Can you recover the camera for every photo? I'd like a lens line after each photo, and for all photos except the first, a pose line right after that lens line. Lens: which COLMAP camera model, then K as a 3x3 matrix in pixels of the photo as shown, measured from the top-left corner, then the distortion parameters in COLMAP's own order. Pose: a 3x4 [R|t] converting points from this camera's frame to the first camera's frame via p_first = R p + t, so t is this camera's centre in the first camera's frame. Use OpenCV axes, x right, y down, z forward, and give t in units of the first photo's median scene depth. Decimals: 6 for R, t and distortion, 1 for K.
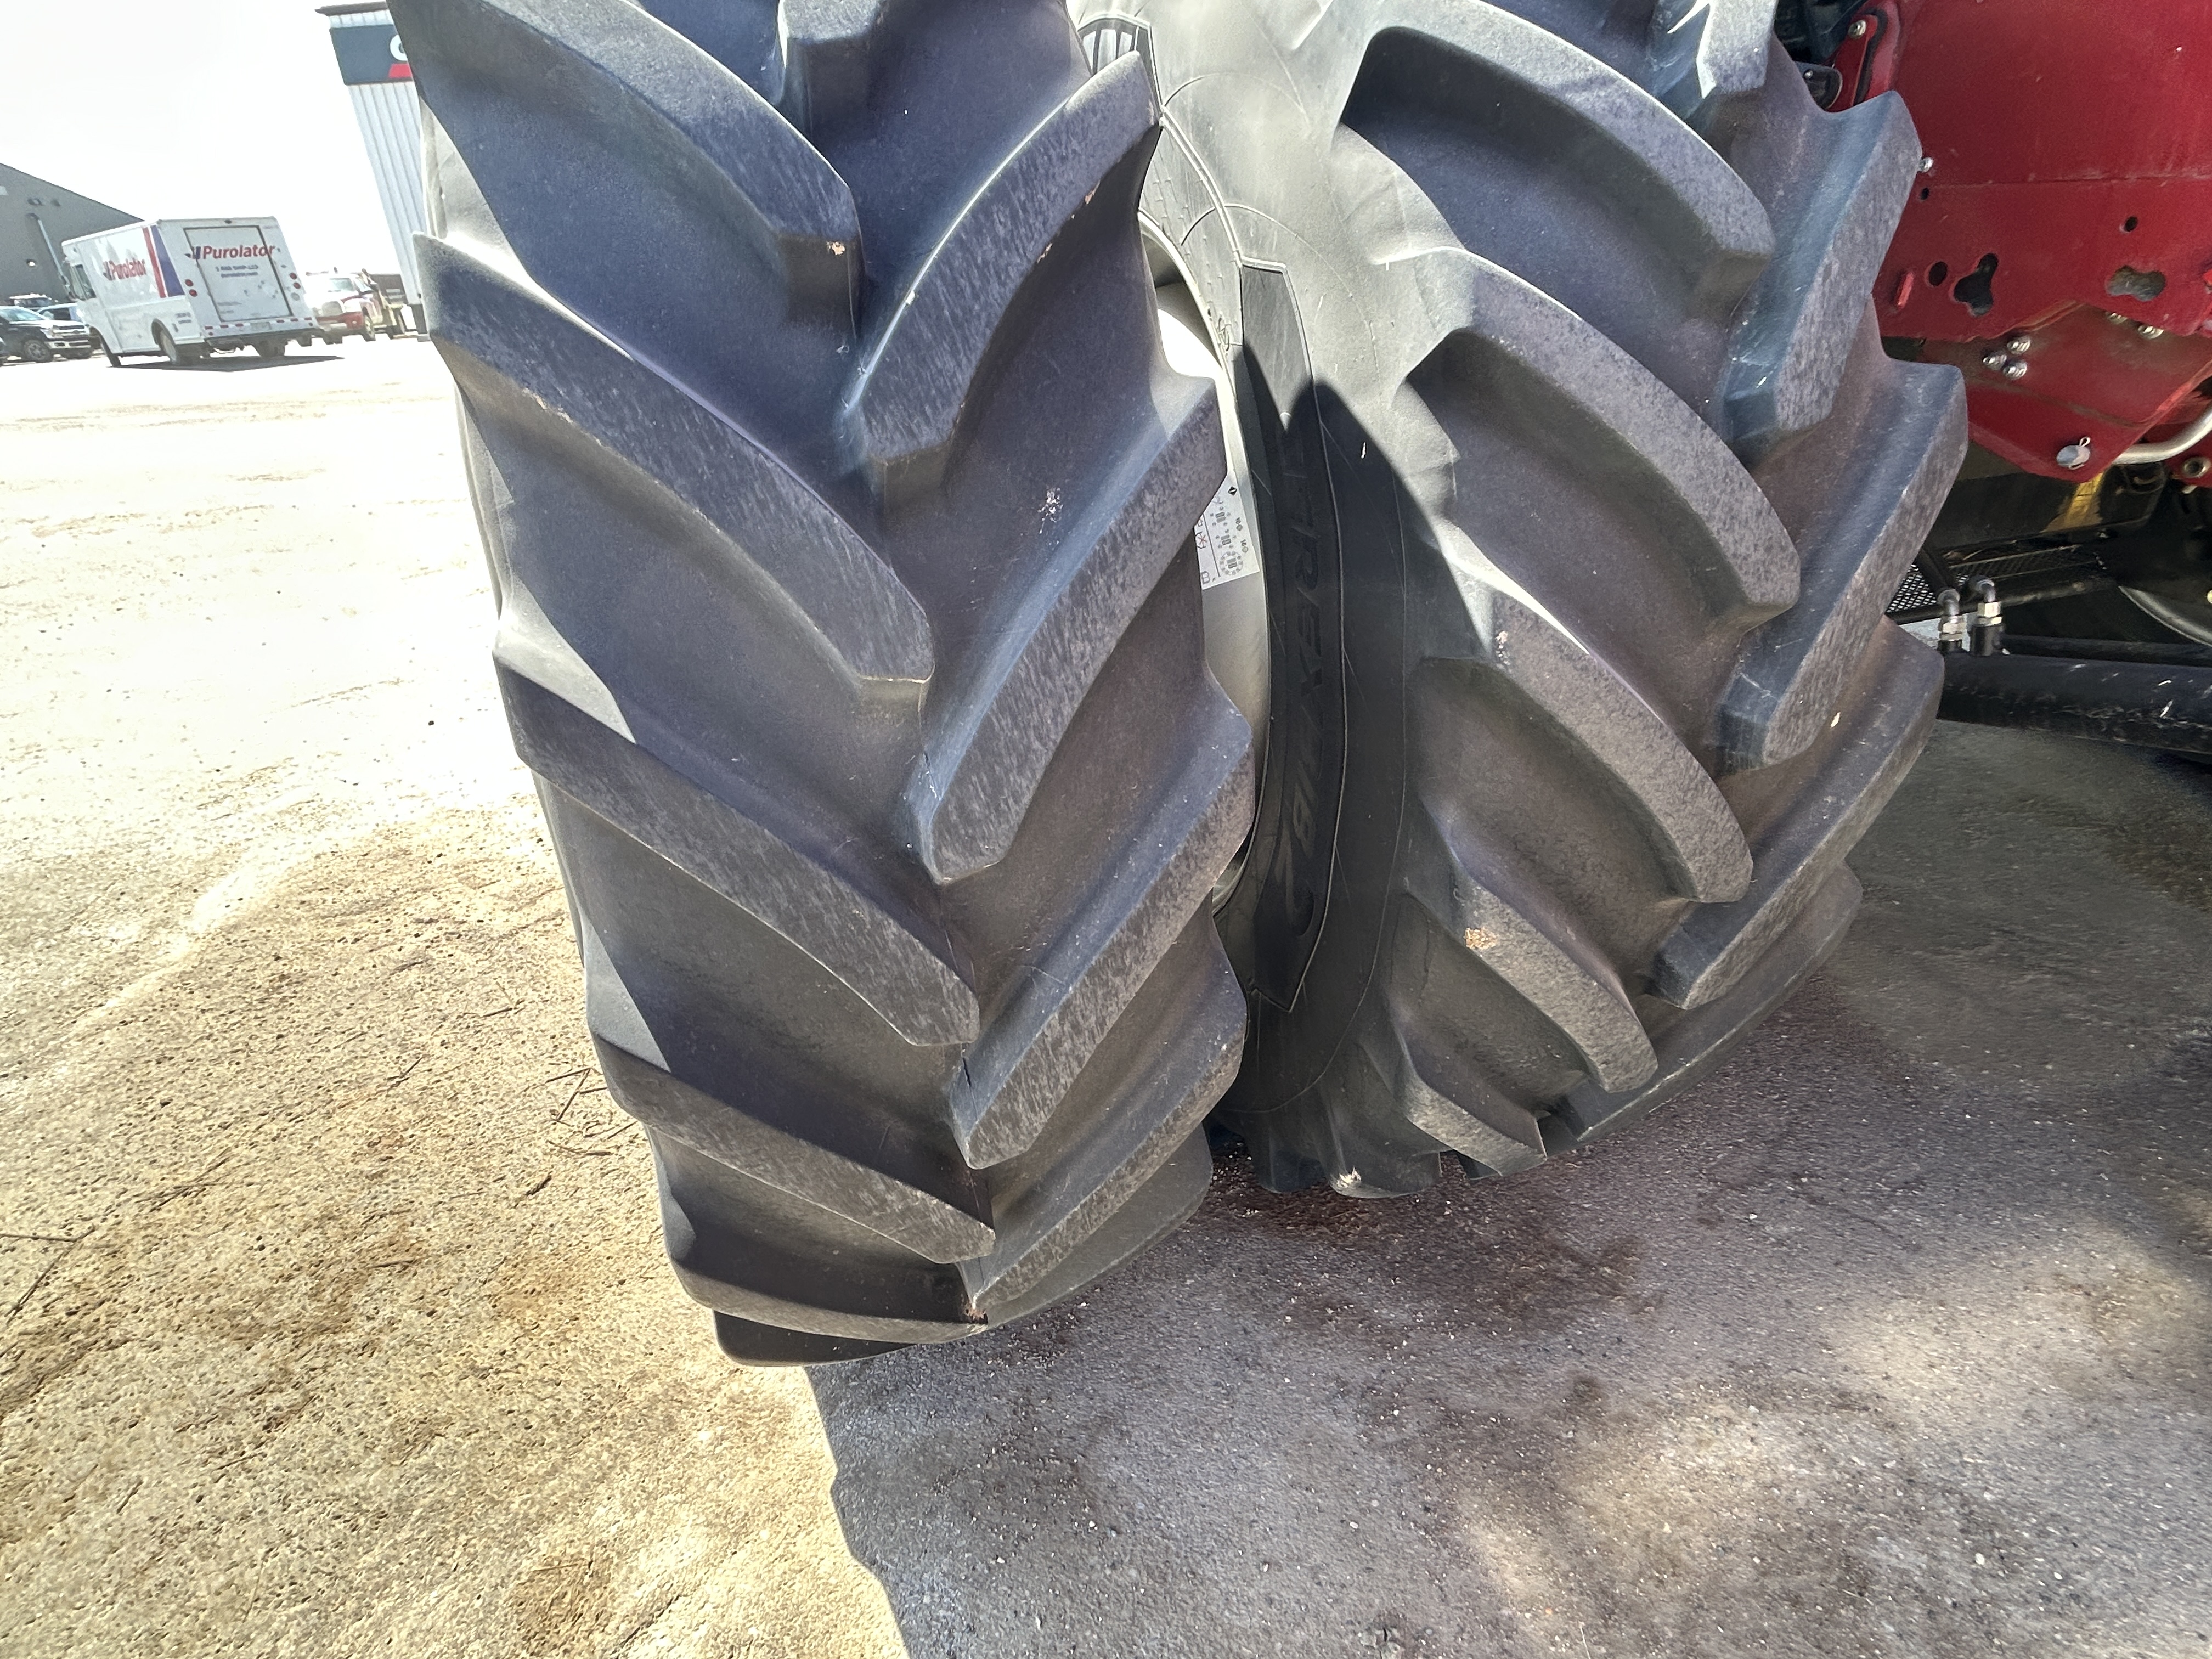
lens RADIAL K [[1124.2, 0, 1087.1], [0, 1124.2, 818.8], [0, 0, 1]] dist [-0.009026, 0.006707]
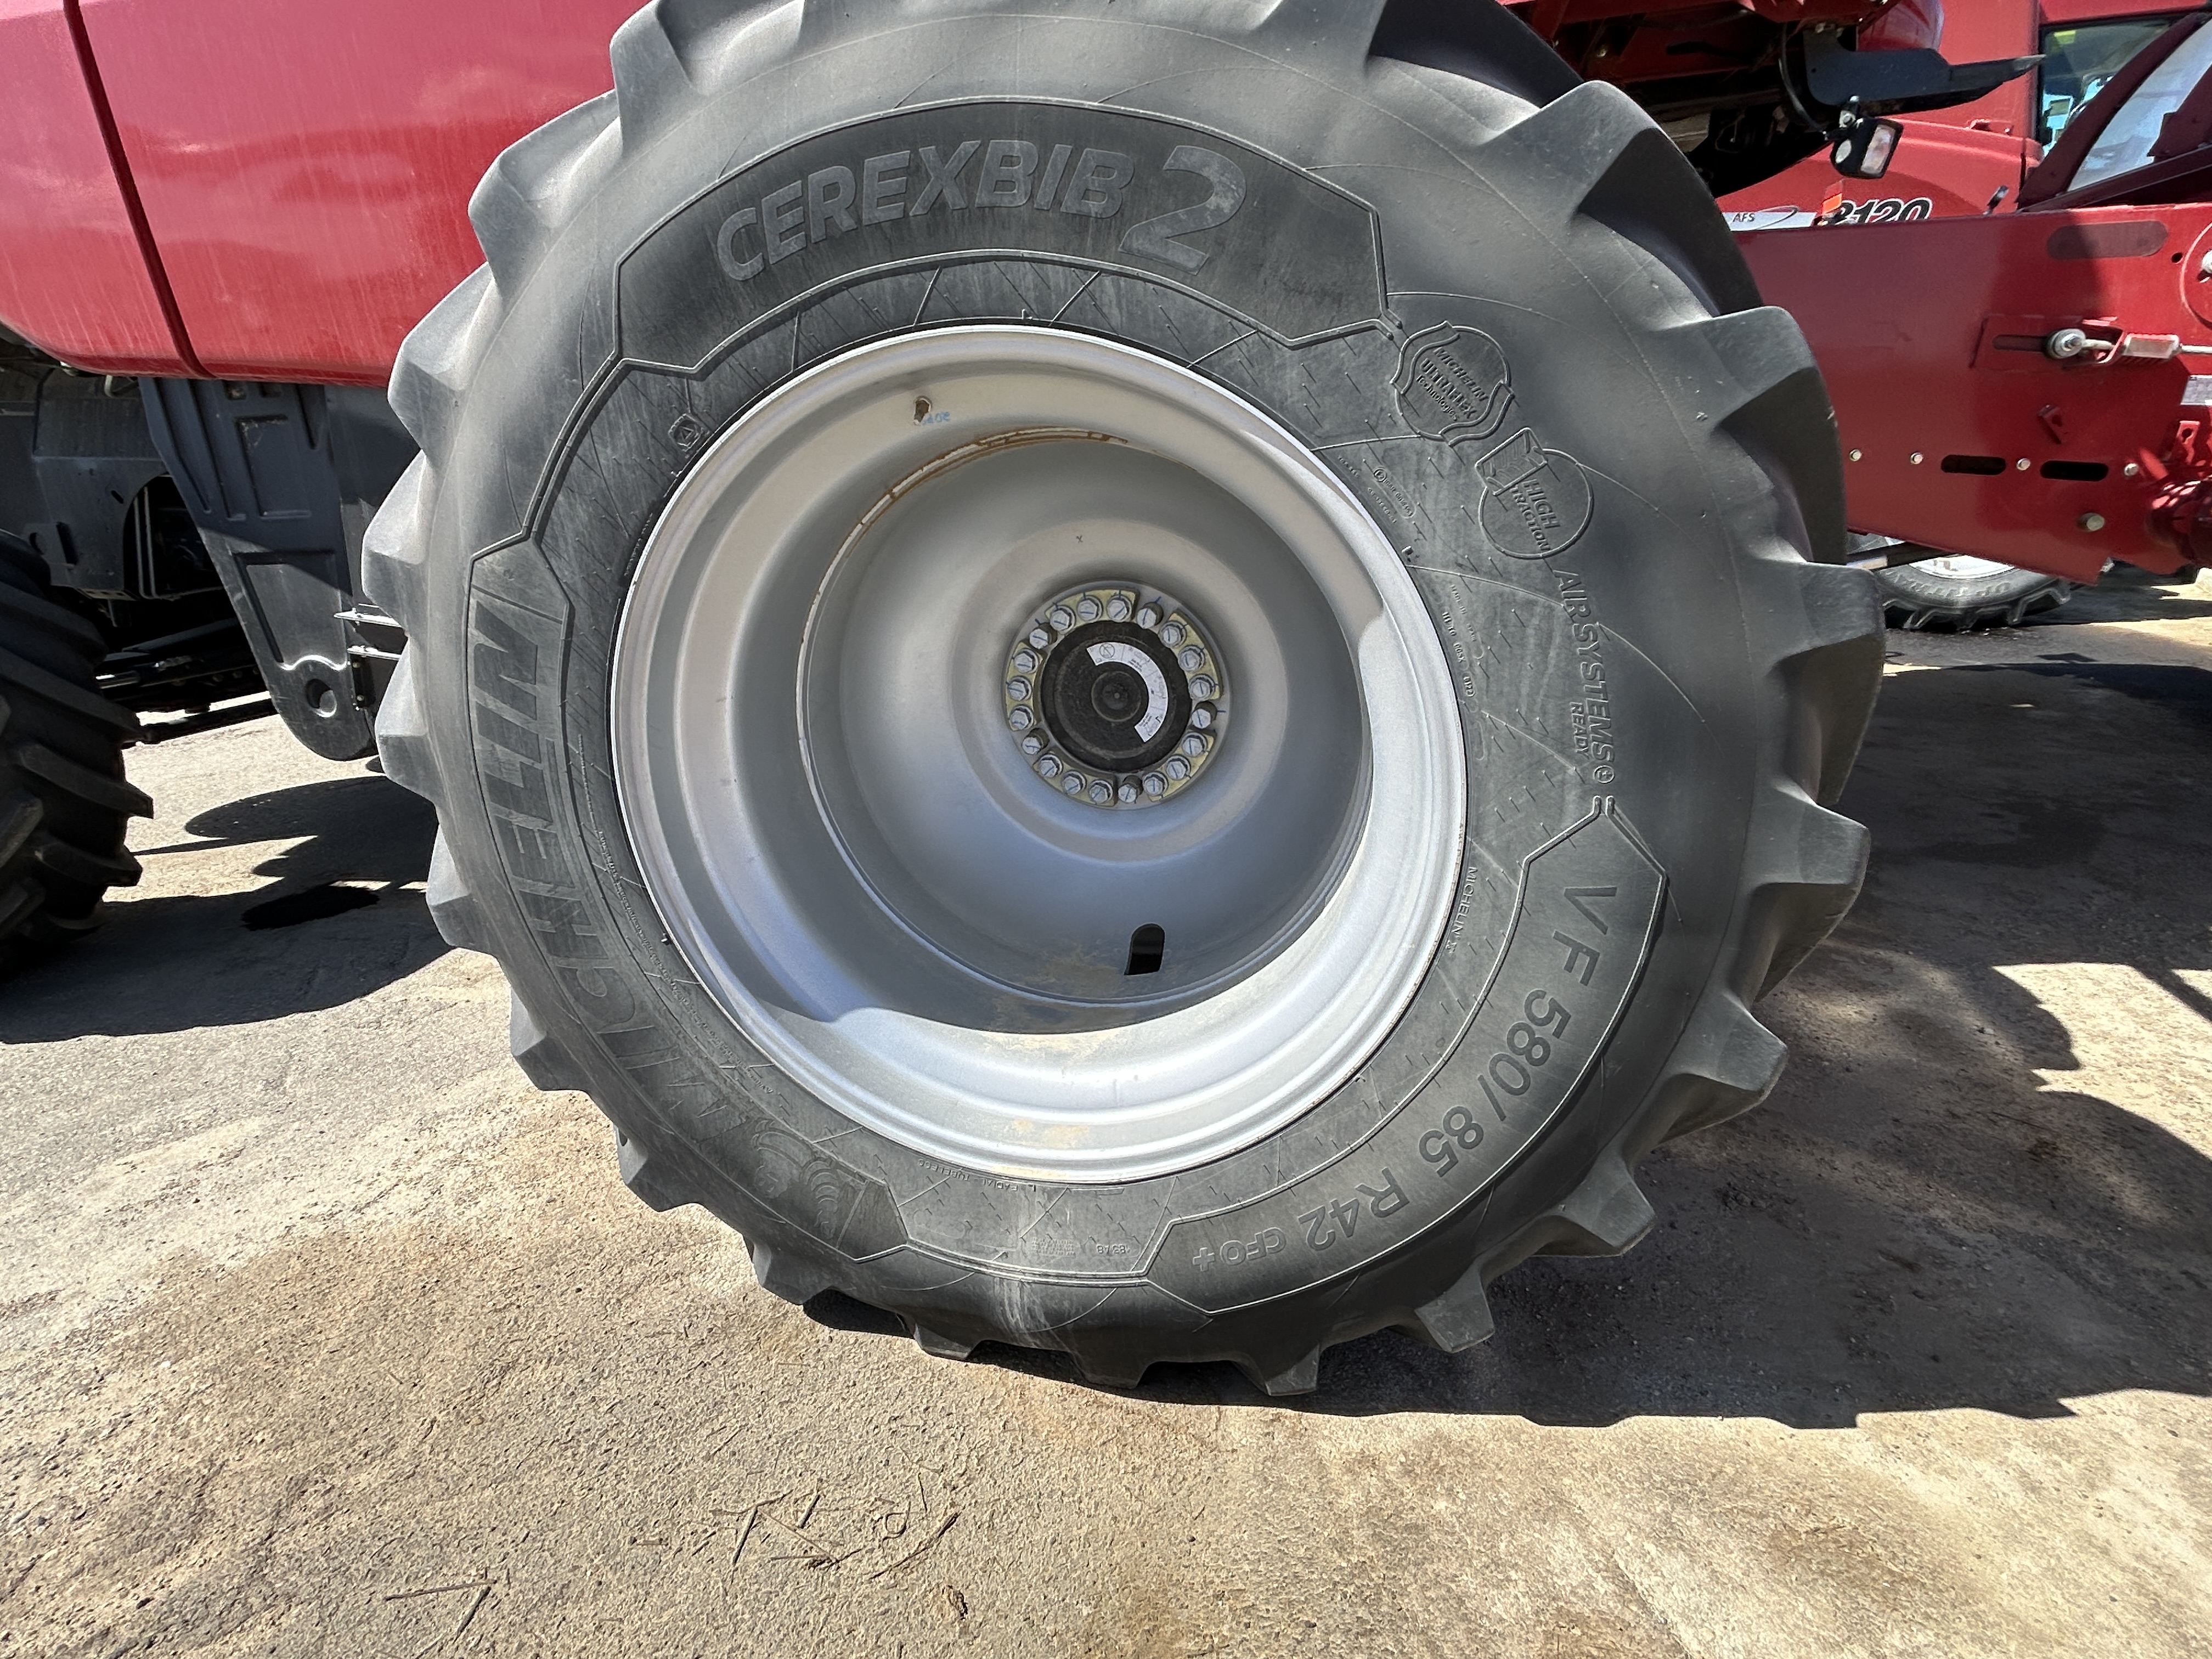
lens RADIAL K [[1124.2, 0, 1087.1], [0, 1124.2, 818.8], [0, 0, 1]] dist [-0.009026, 0.006707]
pose [[0.539876, -0.249152, 0.804025, -1.605848], [0.399512, 0.916592, 0.015775, -0.192363], [-0.740894, 0.312701, 0.594386, 0.644954]]
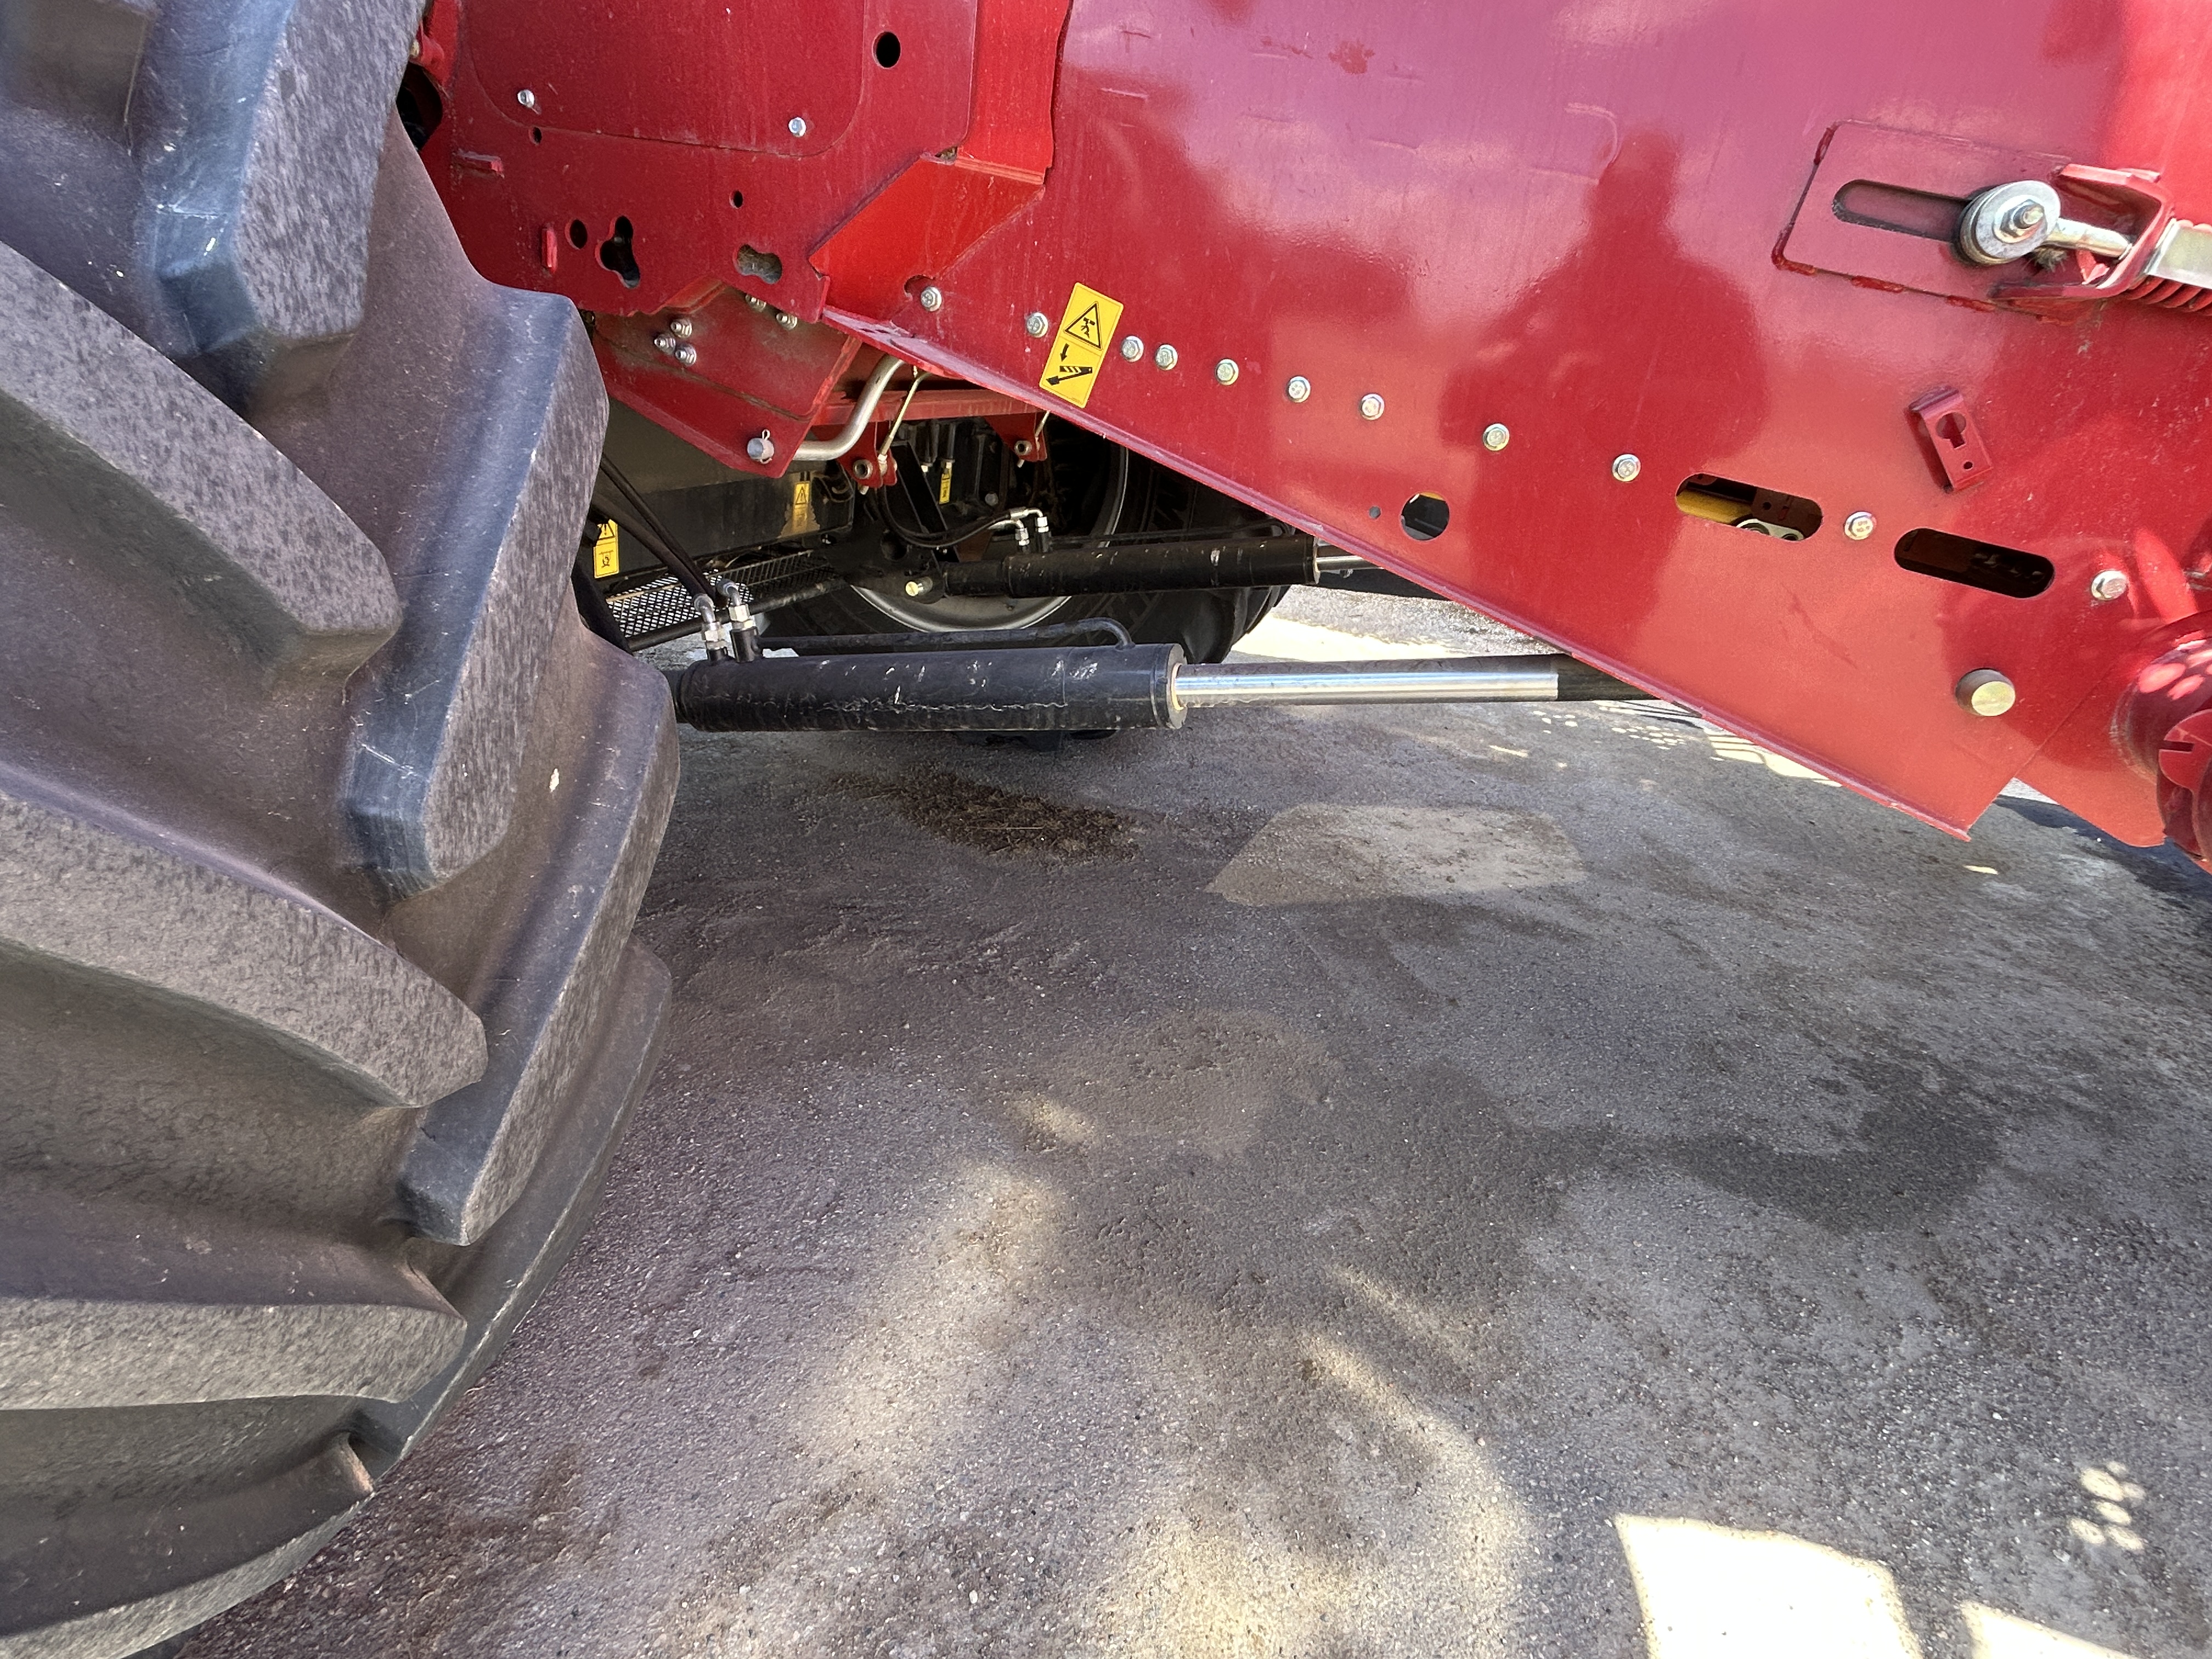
lens RADIAL K [[1124.2, 0, 1087.1], [0, 1124.2, 818.8], [0, 0, 1]] dist [-0.009026, 0.006707]
pose [[0.600741, -0.213531, 0.770399, 0.311403], [0.233382, 0.968534, 0.086462, -0.046573], [-0.764620, 0.127856, 0.631672, 0.286733]]
